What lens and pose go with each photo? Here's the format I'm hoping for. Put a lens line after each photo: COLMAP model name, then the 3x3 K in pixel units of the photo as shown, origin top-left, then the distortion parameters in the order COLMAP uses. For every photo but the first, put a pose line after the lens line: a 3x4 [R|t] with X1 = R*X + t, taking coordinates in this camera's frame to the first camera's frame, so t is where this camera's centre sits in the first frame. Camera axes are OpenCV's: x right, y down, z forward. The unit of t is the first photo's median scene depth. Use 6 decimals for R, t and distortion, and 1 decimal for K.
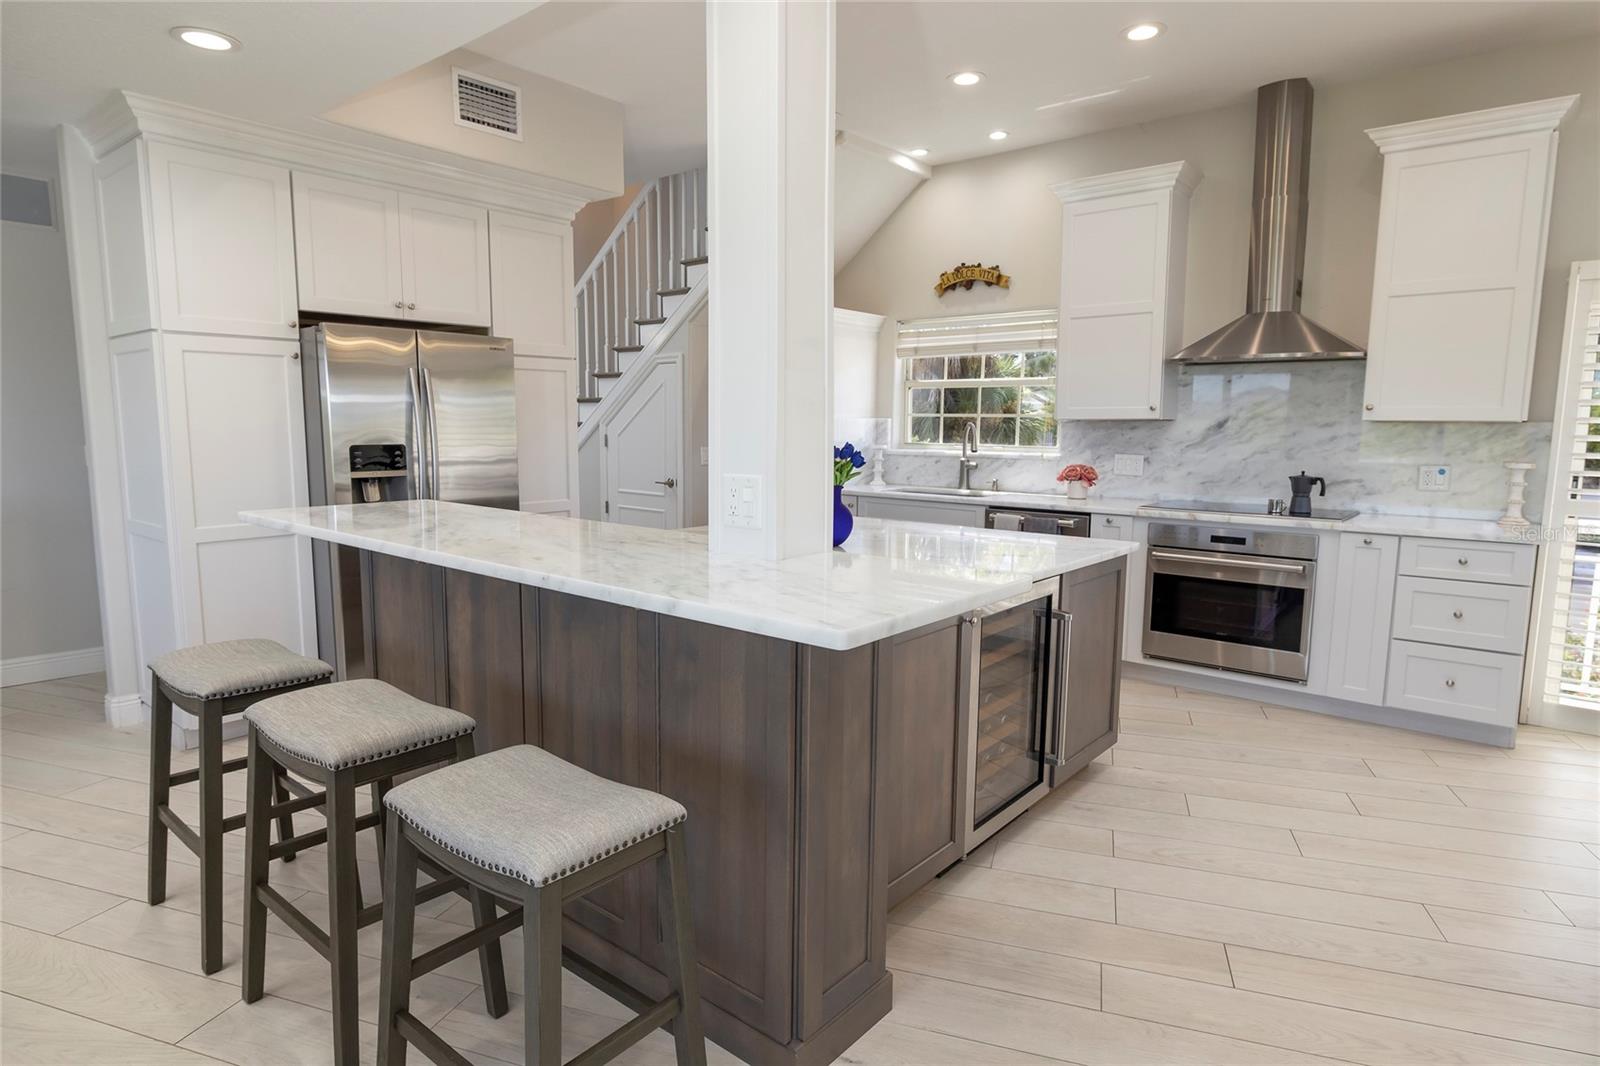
lens RADIAL K [[895.4, 0, 792.9], [0, 895.4, 530.7], [0, 0, 1]] dist [-0.002428, 0.000377]
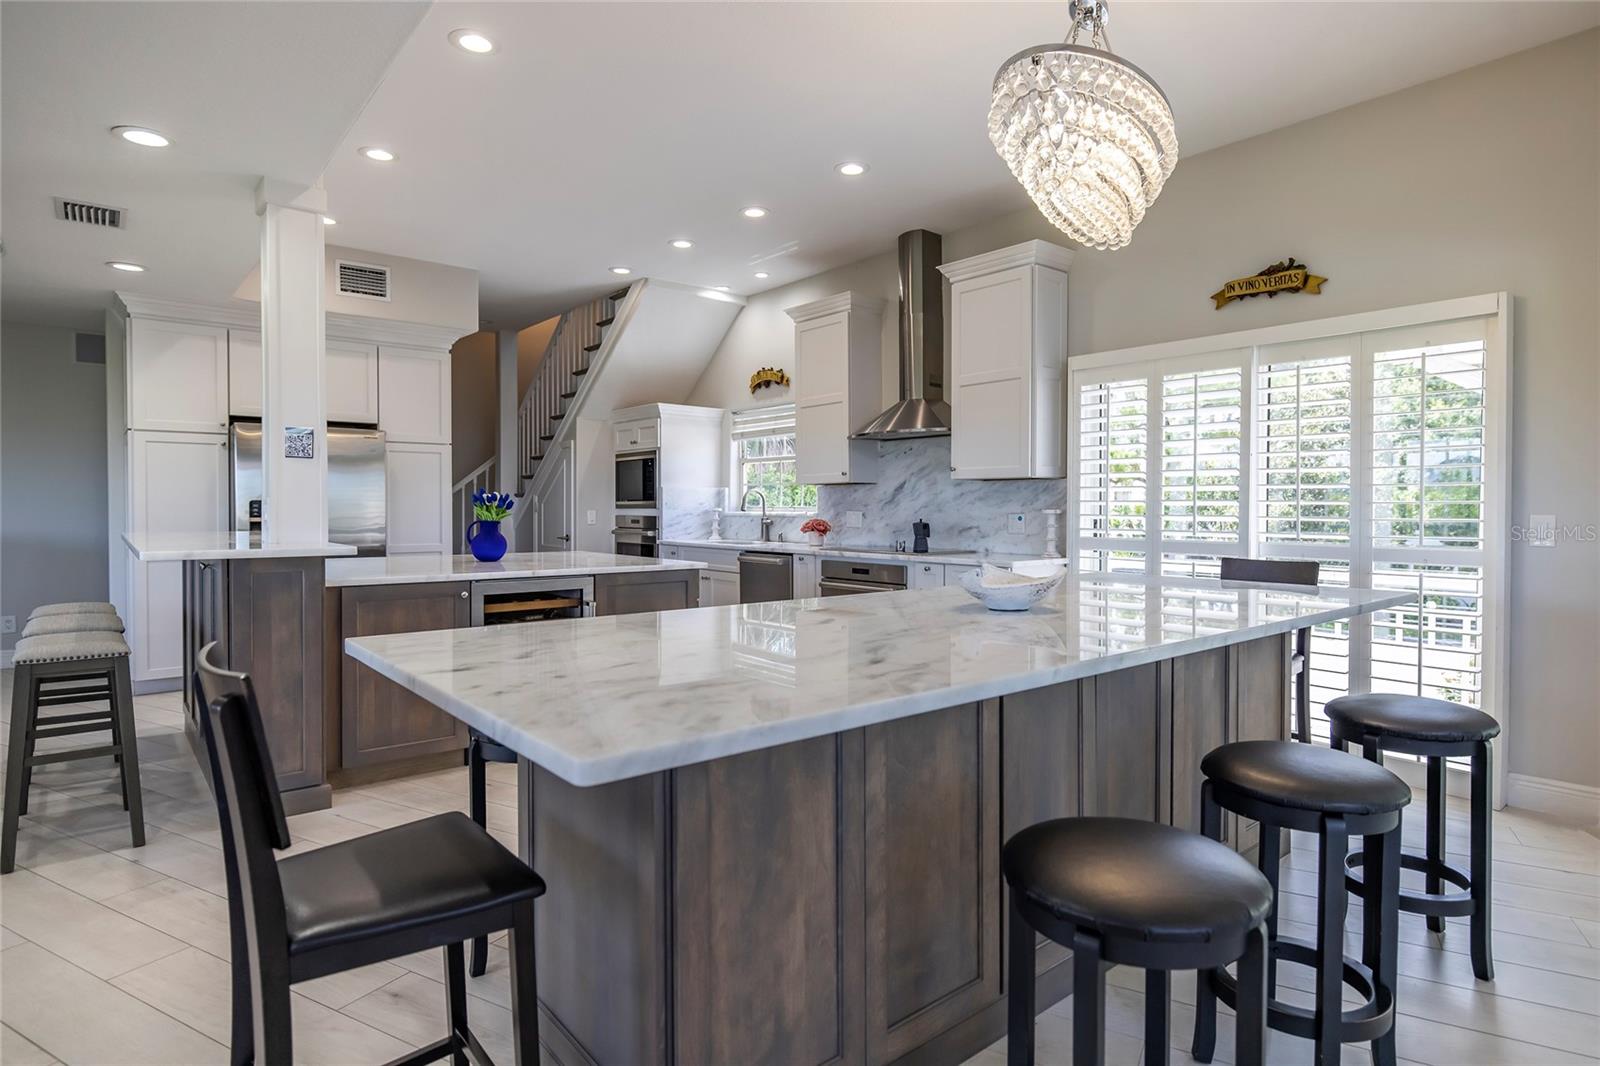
lens RADIAL K [[862.3, 0, 818.9], [0, 862.3, 519.6], [0, 0, 1]] dist [0.001815, -0.000214]
pose [[0.985495, -0.002409, -0.169685, 0.604170], [-0.016090, 0.994068, -0.107561, 0.067890], [0.168937, 0.108731, 0.979611, -0.239679]]
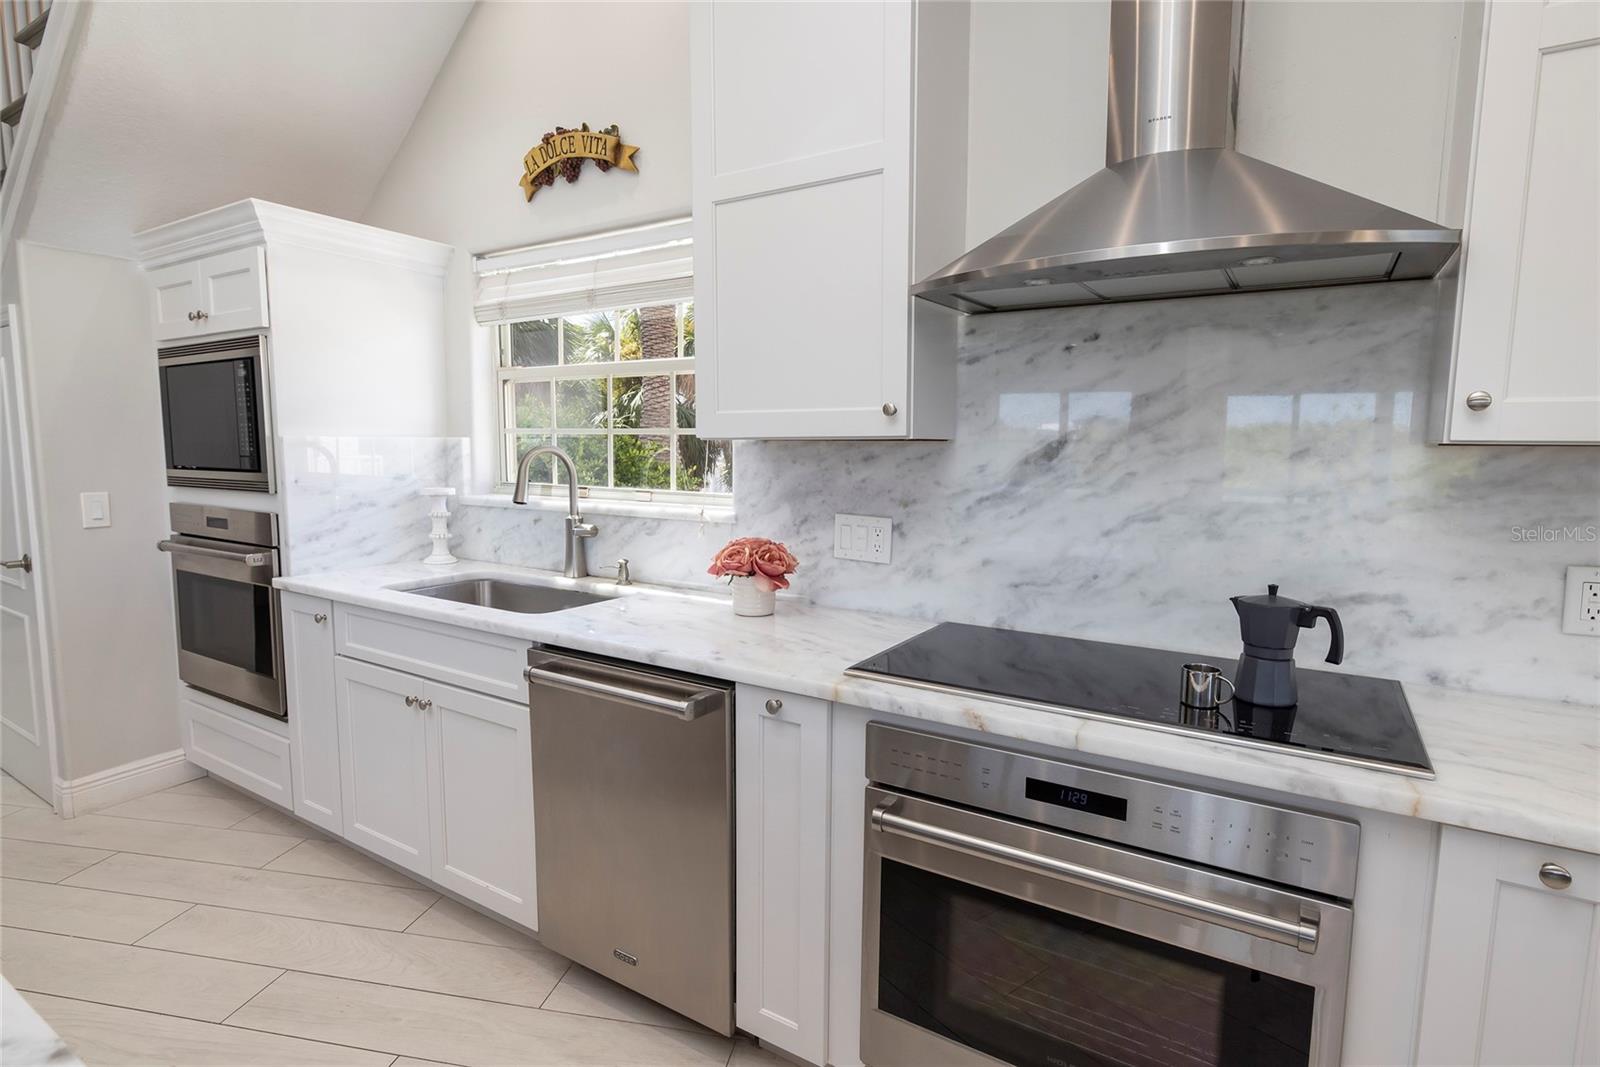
lens RADIAL K [[812.8, 0, 797.5], [0, 812.8, 534.0], [0, 0, 1]] dist [-0.004208, -0.000496]
pose [[0.991538, -0.012643, 0.129201, 0.326540], [0.013950, 0.999860, -0.009214, -0.081987], [-0.129067, 0.010938, 0.991576, 0.671221]]
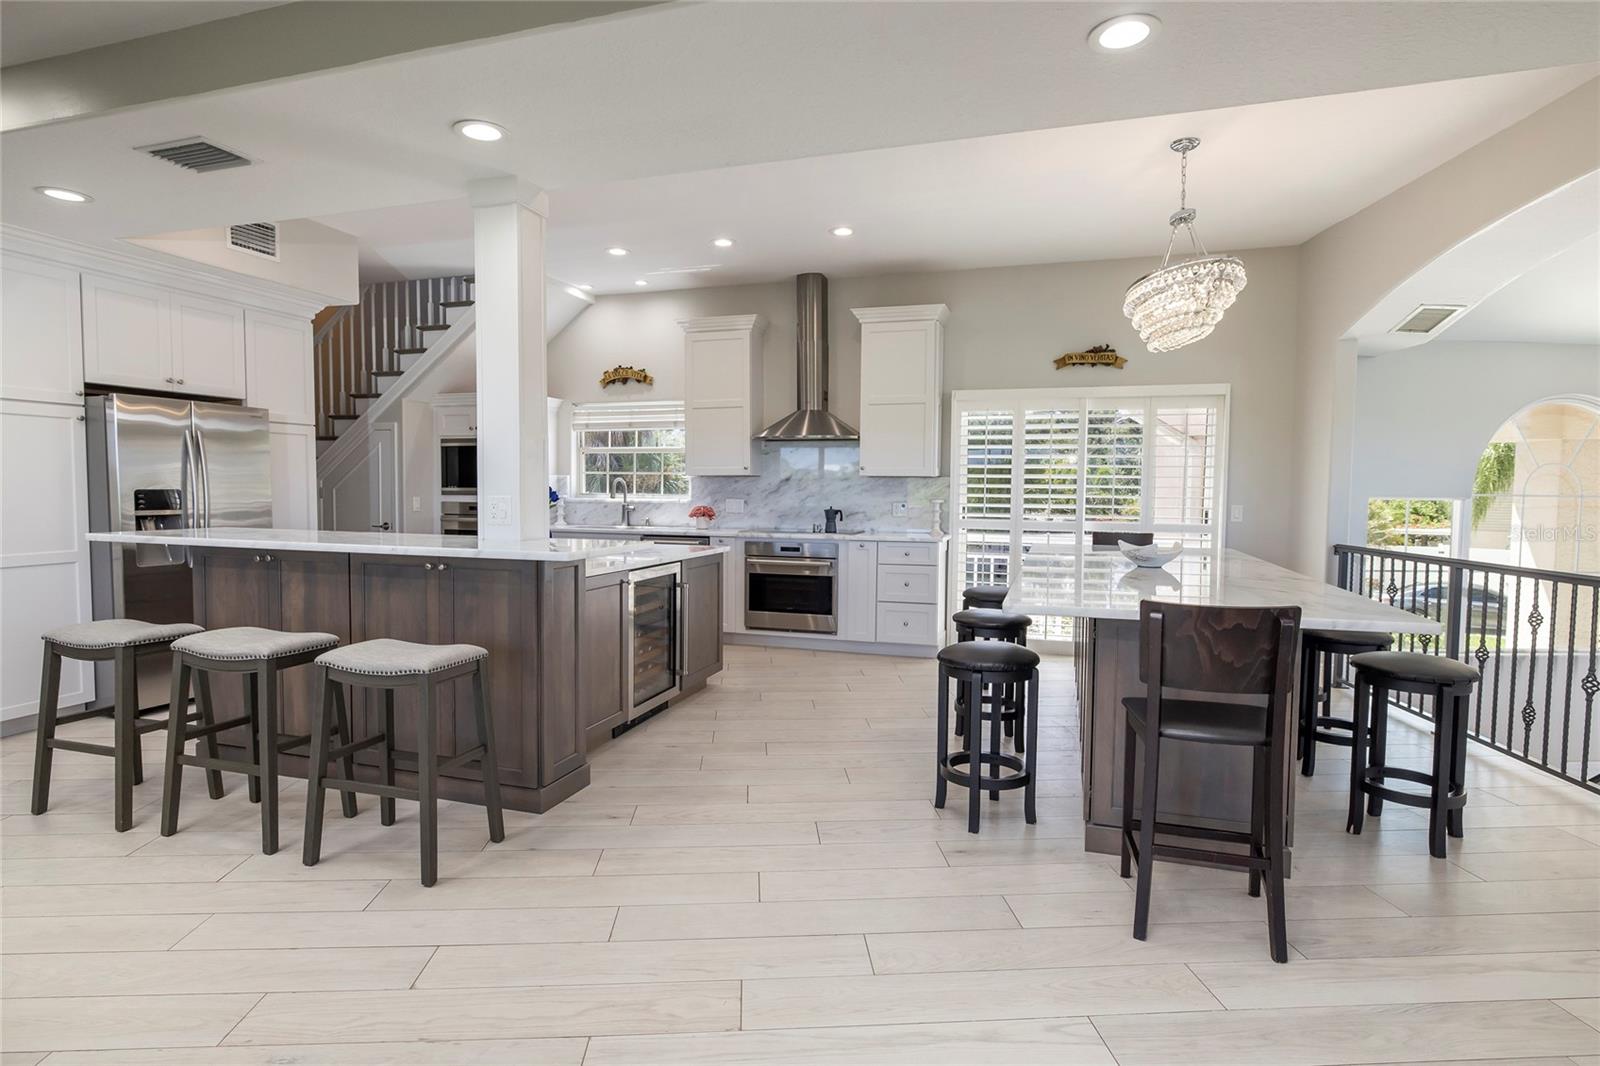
lens RADIAL K [[822.9, 0, 800.9], [0, 822.9, 527.0], [0, 0, 1]] dist [-0.002627, -0.000509]
pose [[0.923479, -0.017816, 0.383236, -0.059365], [0.044980, 0.997060, -0.062036, 0.059810], [-0.381004, 0.074527, 0.921565, -0.354258]]
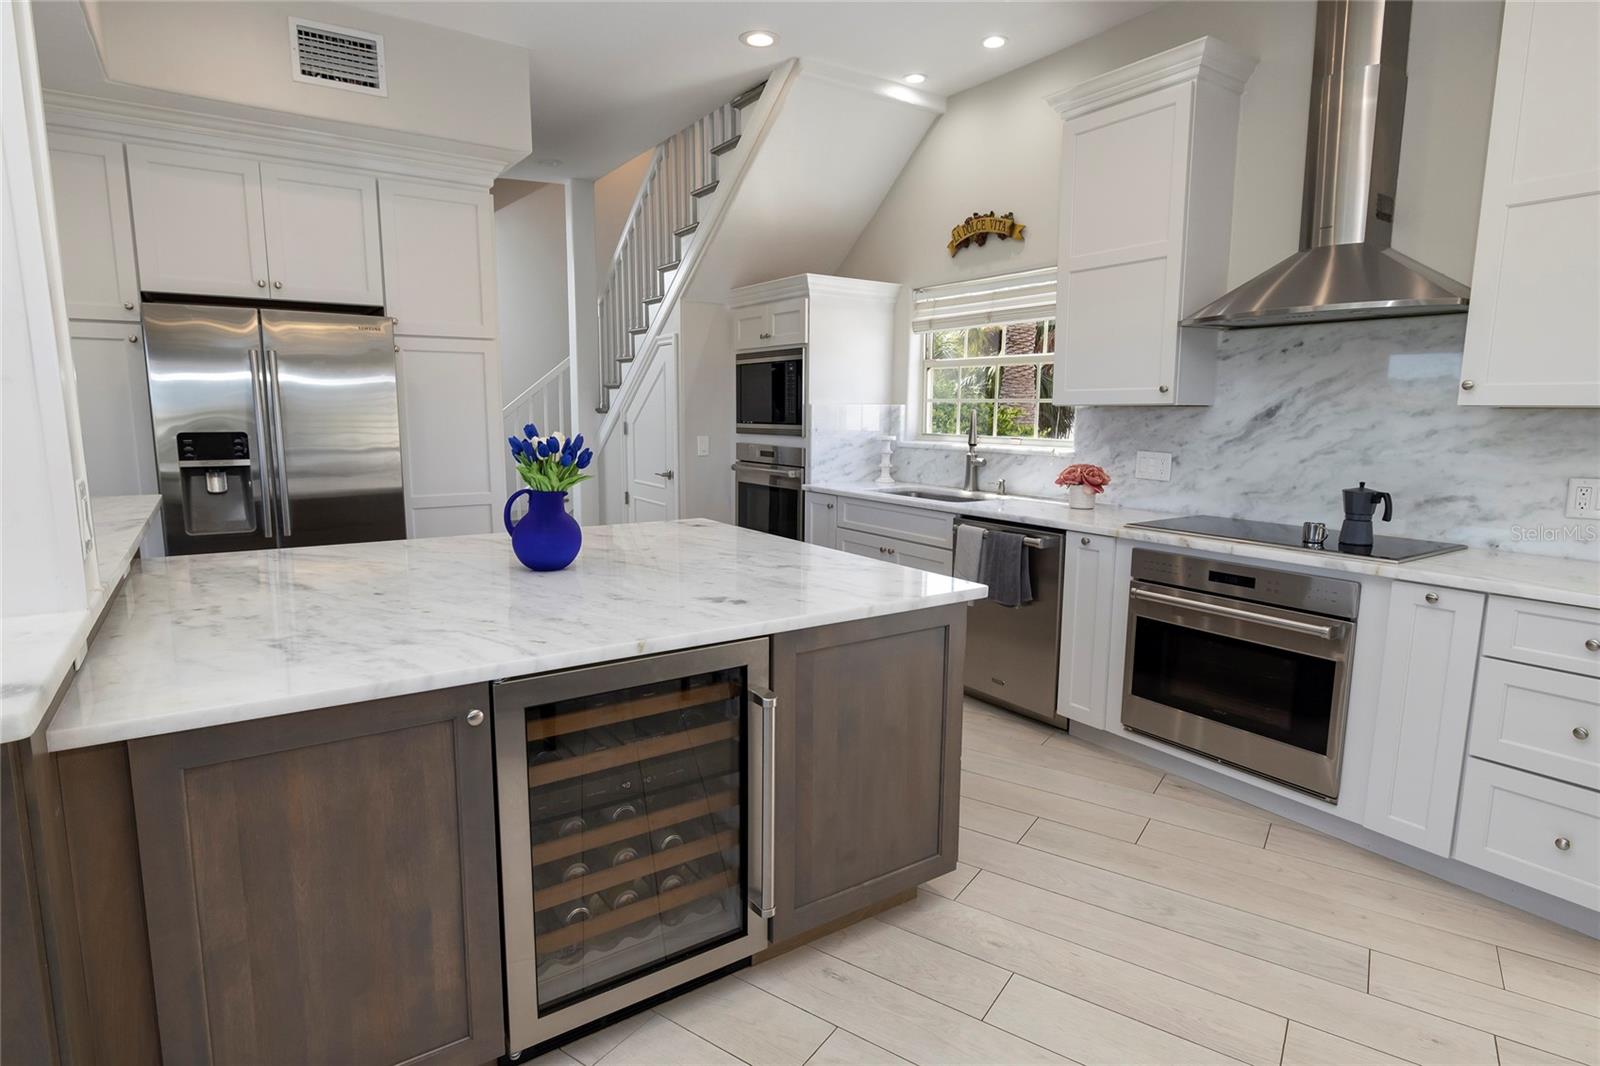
lens RADIAL K [[848.5, 0, 800.4], [0, 848.5, 531.1], [0, 0, 1]] dist [-0.001506, -0.000270]
pose [[0.961628, 0.039448, -0.271504, 0.323070], [-0.033566, 0.999091, 0.026277, -0.031048], [0.272294, -0.016155, 0.962078, 0.262623]]
